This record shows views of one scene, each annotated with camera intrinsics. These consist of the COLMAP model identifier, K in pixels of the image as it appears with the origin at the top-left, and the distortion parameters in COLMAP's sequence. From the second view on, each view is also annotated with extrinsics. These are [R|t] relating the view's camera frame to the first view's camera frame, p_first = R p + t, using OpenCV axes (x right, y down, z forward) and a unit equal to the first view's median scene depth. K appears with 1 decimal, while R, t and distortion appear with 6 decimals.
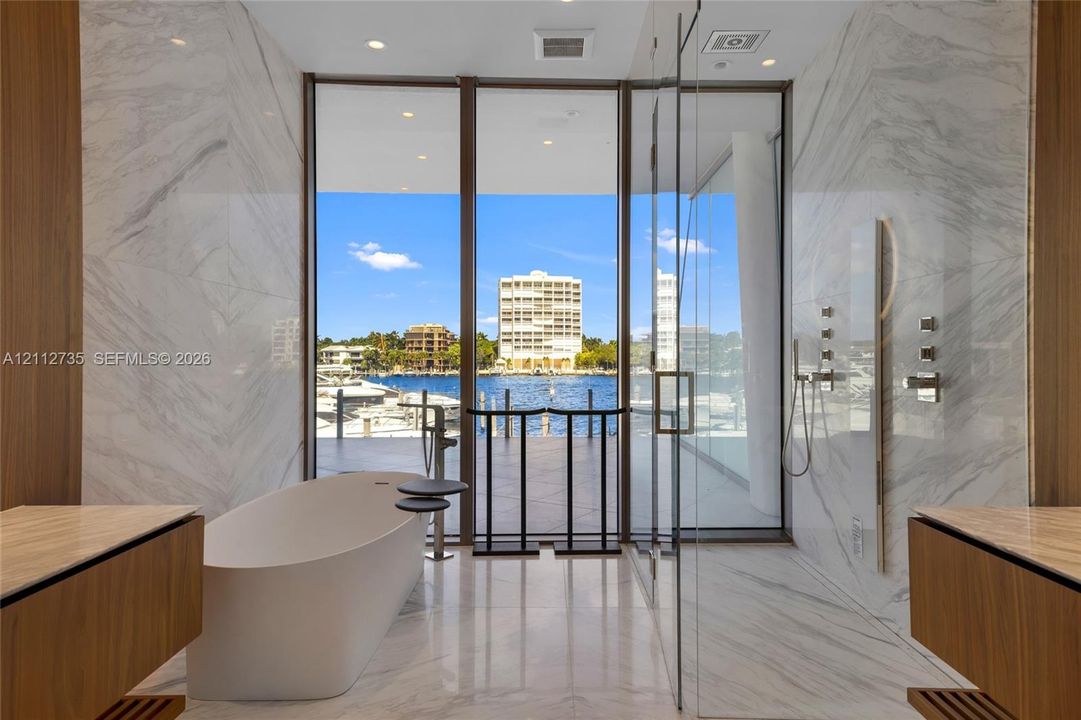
lens RADIAL K [[639.2, 0, 542.1], [0, 639.2, 356.4], [0, 0, 1]] dist [0.023615, 0.005704]
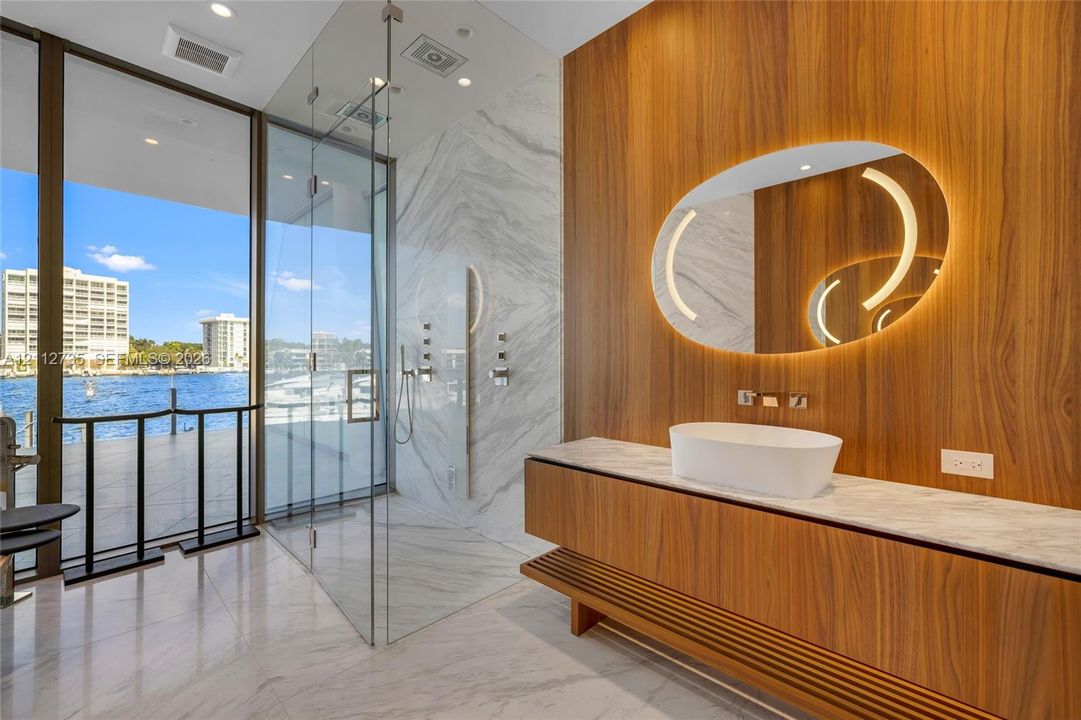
lens RADIAL K [[457.7, 0, 546.8], [0, 457.7, 356.0], [0, 0, 1]] dist [0.003793, 0.002522]
pose [[0.692887, 0.001771, 0.721044, -0.102163], [-0.000124, 0.999997, -0.002337, -0.000670], [-0.721046, 0.001530, 0.692886, 0.085768]]
